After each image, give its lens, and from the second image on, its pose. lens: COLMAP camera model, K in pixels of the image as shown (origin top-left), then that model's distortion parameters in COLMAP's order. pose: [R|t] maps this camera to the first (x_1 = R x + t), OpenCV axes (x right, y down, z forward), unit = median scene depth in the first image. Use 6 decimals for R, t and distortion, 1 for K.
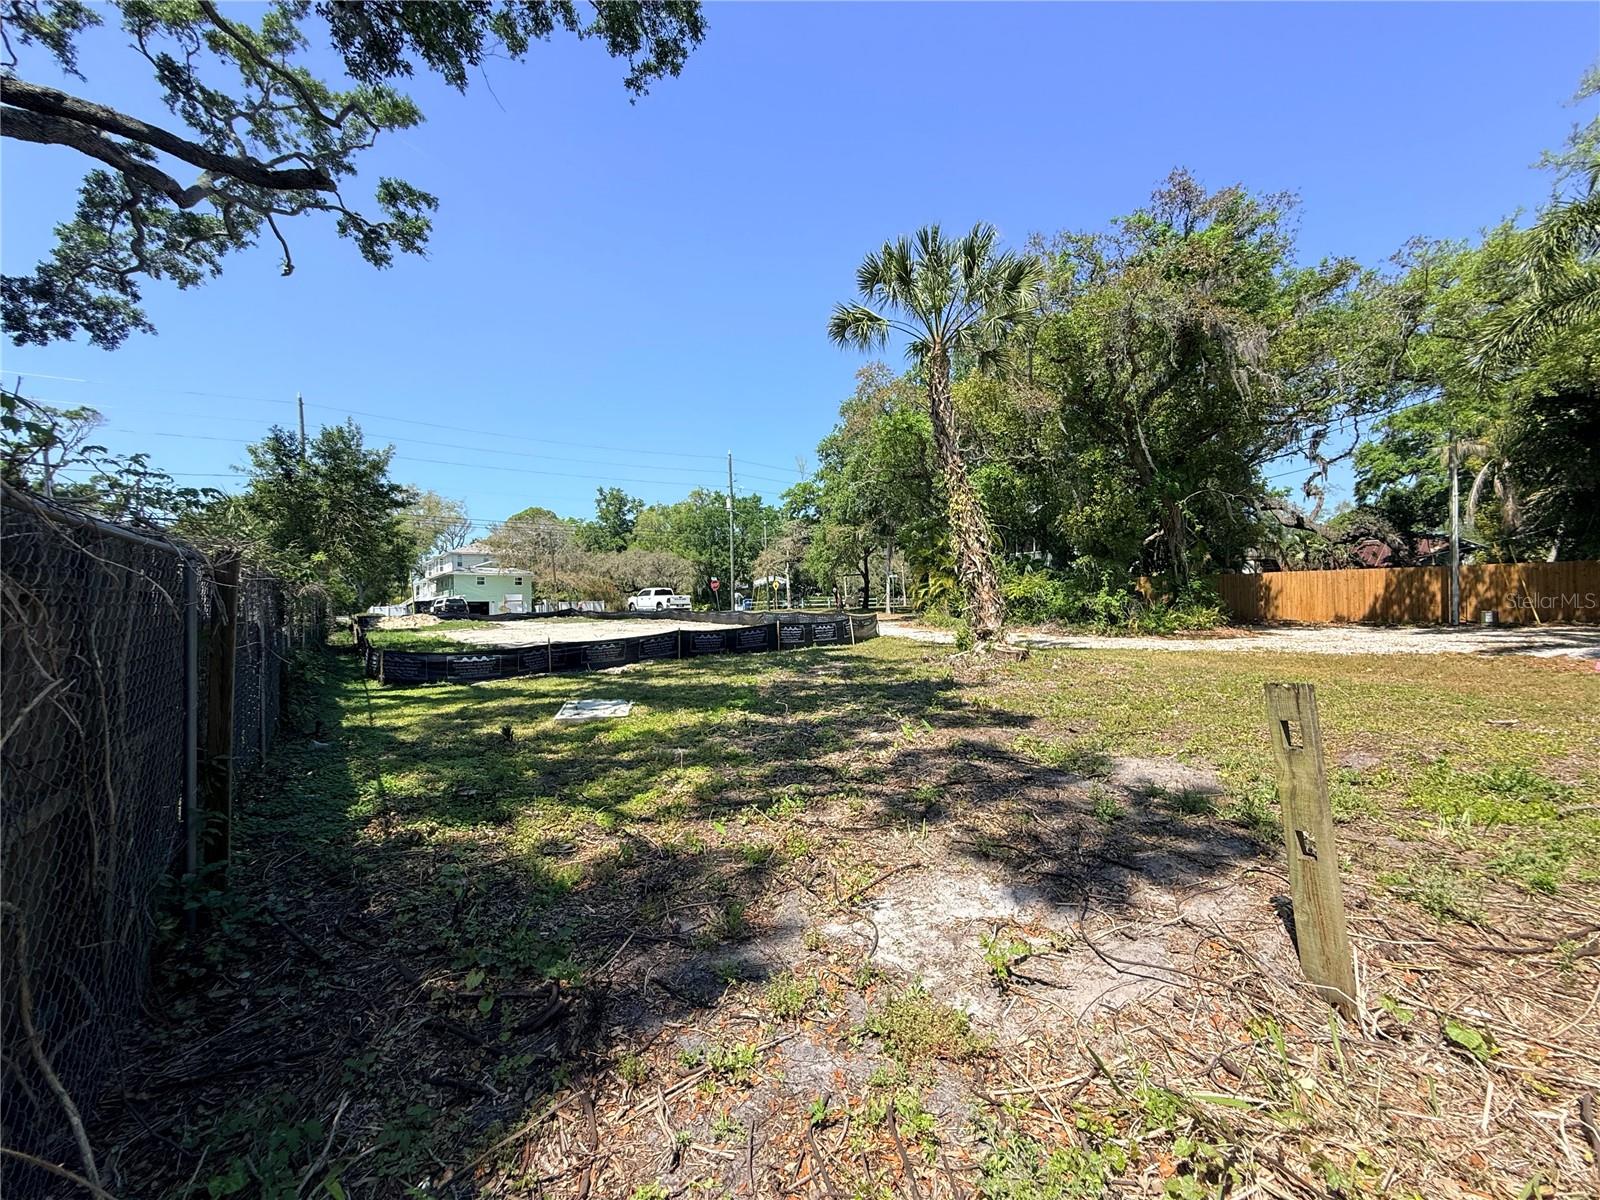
lens RADIAL K [[635.9, 0, 798.0], [0, 635.9, 601.6], [0, 0, 1]] dist [-0.000697, 0.000073]
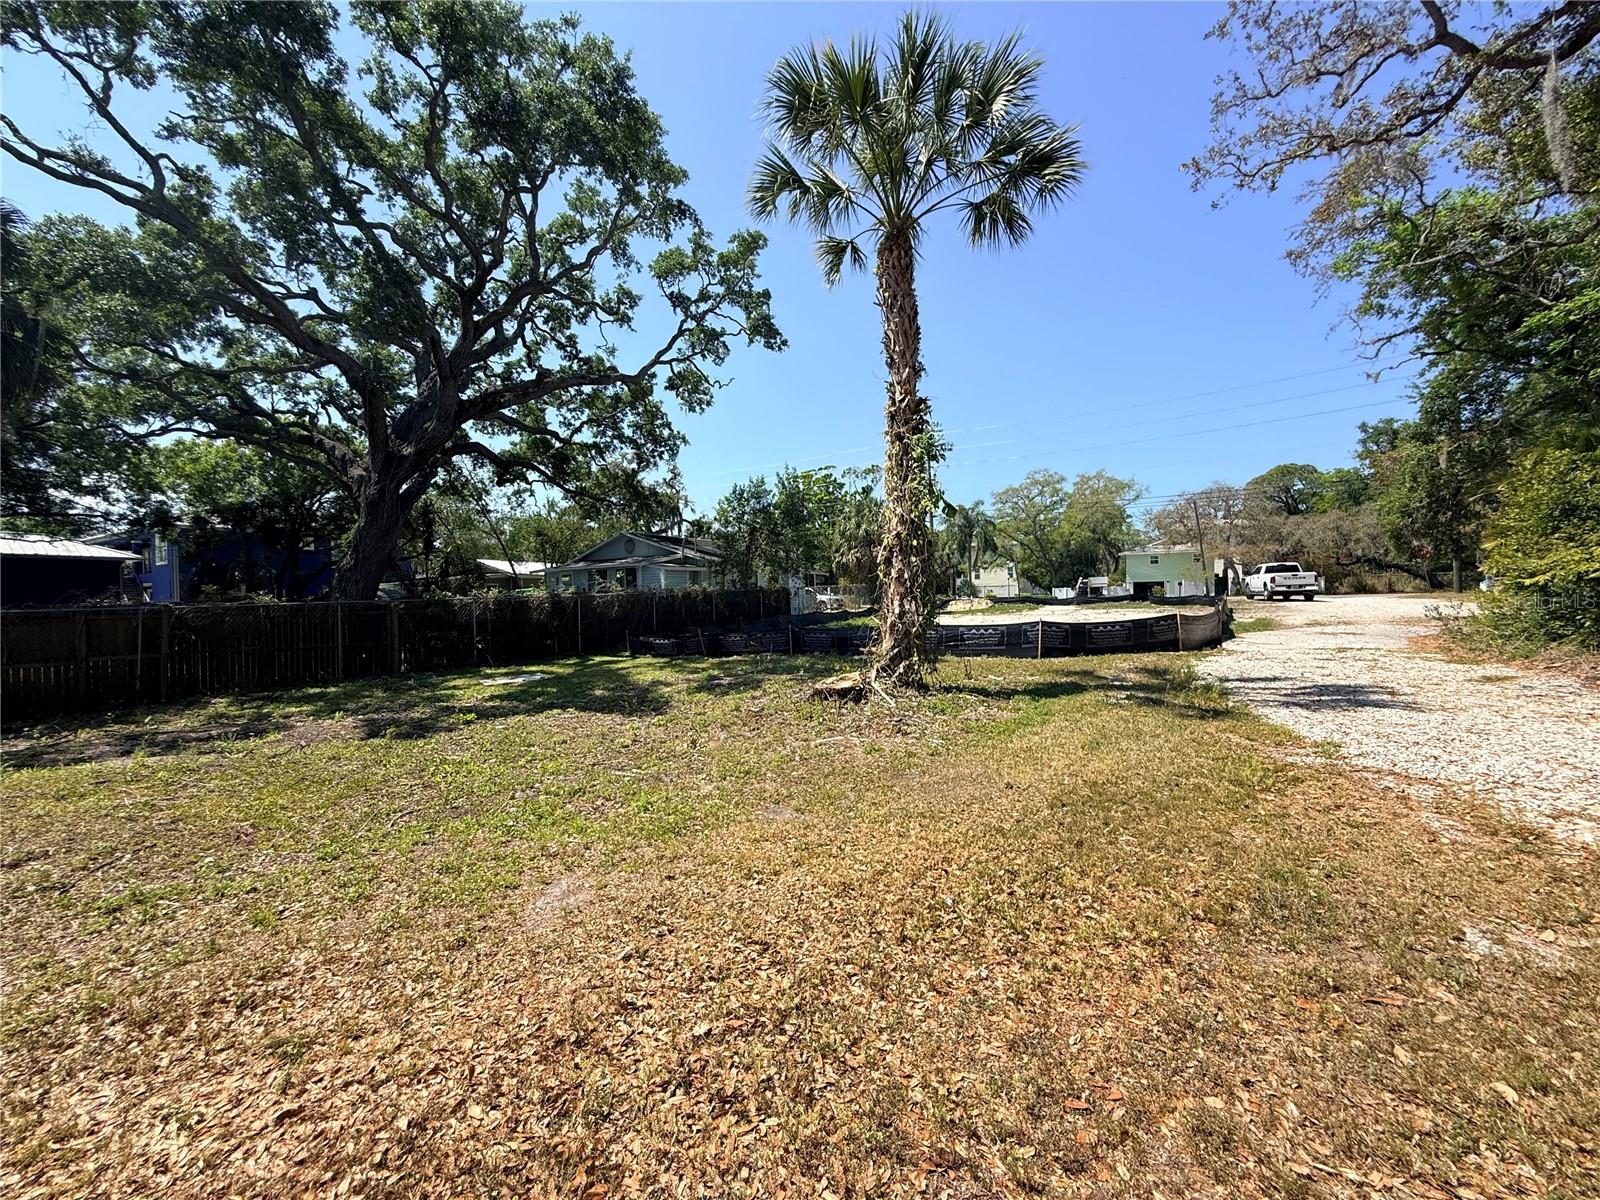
lens RADIAL K [[636.8, 0, 803.0], [0, 636.8, 592.0], [0, 0, 1]] dist [0.017521, 0.000132]
pose [[0.385104, 0.002947, -0.922868, 0.394768], [0.020116, 0.999731, 0.011587, -0.011478], [0.922654, -0.023027, 0.384941, 0.308658]]
